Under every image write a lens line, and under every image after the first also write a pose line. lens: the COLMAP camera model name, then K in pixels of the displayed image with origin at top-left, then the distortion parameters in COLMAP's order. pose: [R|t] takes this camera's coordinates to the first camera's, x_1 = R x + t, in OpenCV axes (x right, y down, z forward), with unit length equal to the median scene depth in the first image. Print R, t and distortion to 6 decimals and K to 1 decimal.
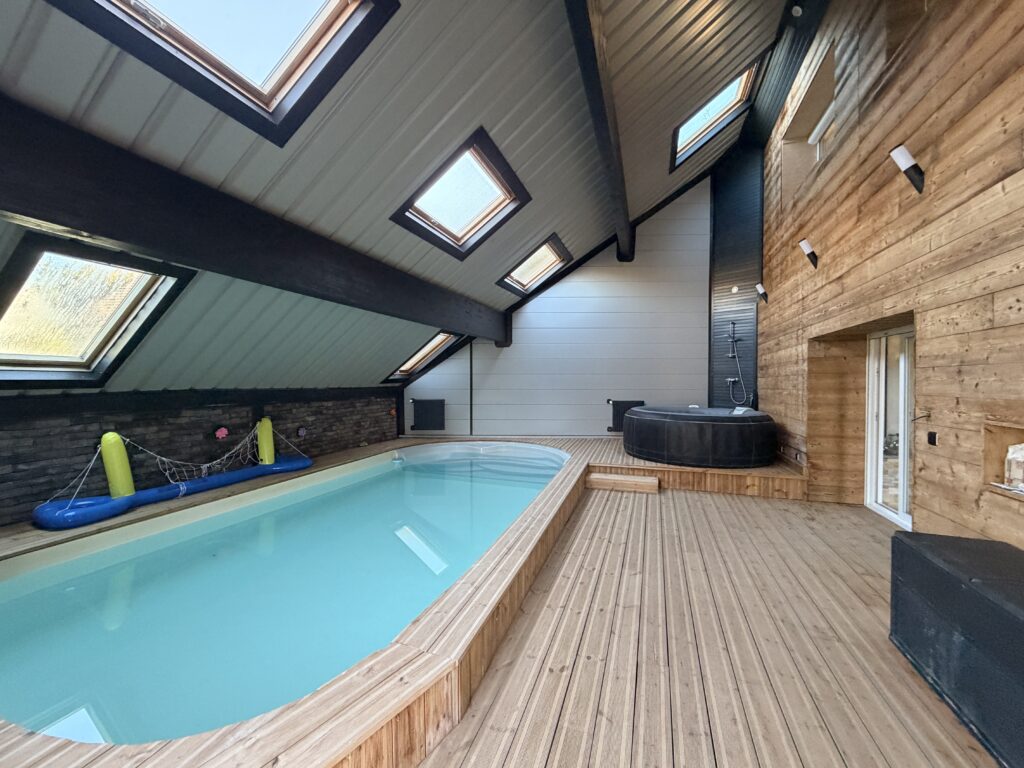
lens RADIAL K [[406.6, 0, 508.9], [0, 406.6, 386.6], [0, 0, 1]] dist [-0.000263, -0.000244]
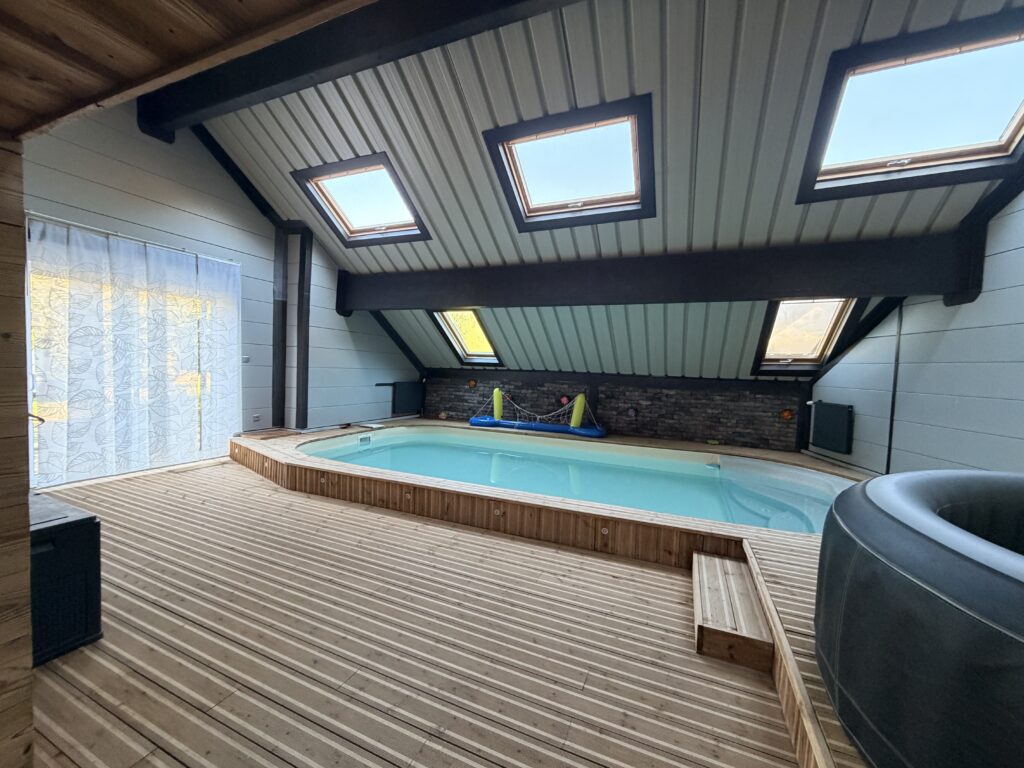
lens RADIAL K [[406.6, 0, 508.9], [0, 406.6, 386.6], [0, 0, 1]] dist [-0.000263, -0.000244]
pose [[-0.064637, 0.049024, -0.996704, 0.629659], [-0.050164, 0.997370, 0.052310, -0.004191], [0.996647, 0.053380, -0.062008, 0.688371]]
